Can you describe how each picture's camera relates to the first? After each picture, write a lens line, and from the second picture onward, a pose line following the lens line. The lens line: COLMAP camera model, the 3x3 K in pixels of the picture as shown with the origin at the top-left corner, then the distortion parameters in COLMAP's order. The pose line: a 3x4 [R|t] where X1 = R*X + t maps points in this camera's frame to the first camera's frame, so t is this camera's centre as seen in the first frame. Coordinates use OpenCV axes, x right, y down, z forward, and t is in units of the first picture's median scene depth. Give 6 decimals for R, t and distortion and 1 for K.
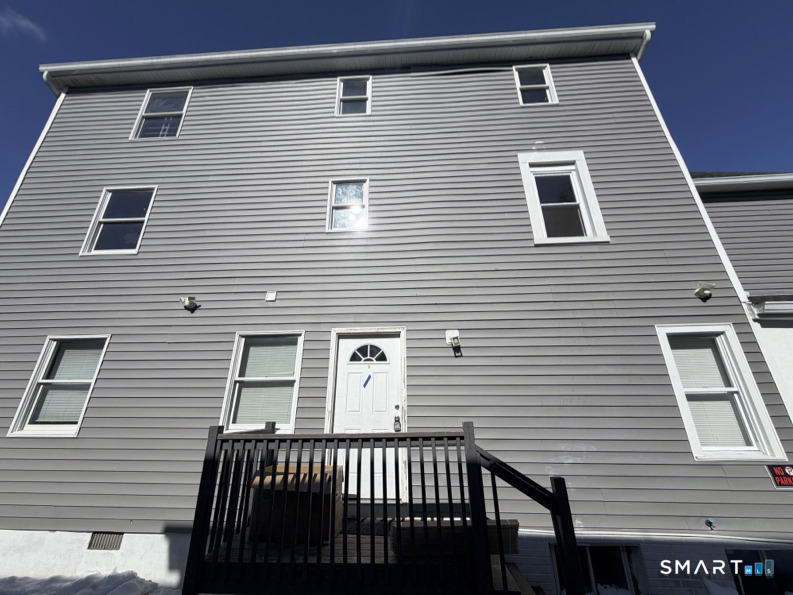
lens RADIAL K [[317.4, 0, 393.9], [0, 317.4, 295.7], [0, 0, 1]] dist [0.000244, -0.000299]
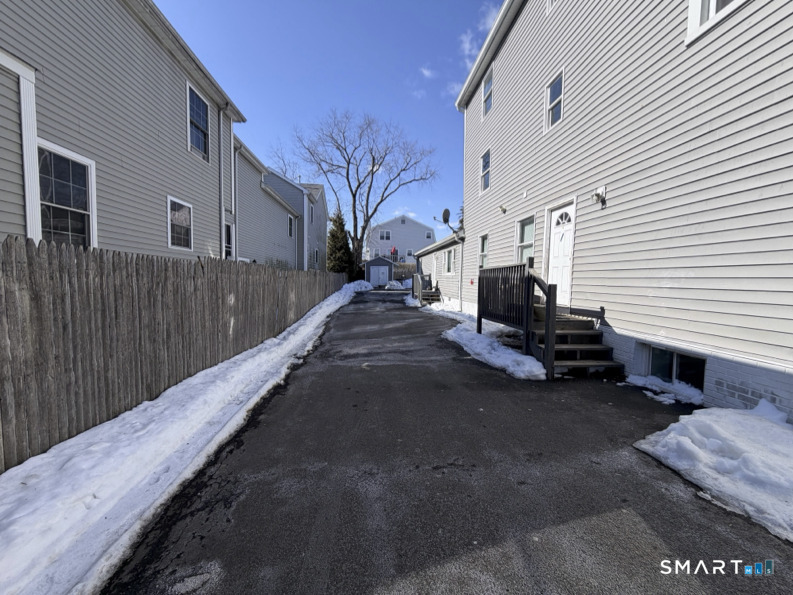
lens RADIAL K [[317.4, 0, 396.5], [0, 317.4, 298.9], [0, 0, 1]] dist [0.000244, -0.000299]
pose [[0.141925, 0.063026, -0.987869, 1.273277], [0.347105, 0.931436, 0.109293, 0.100998], [0.927025, -0.358406, 0.110317, -0.001210]]
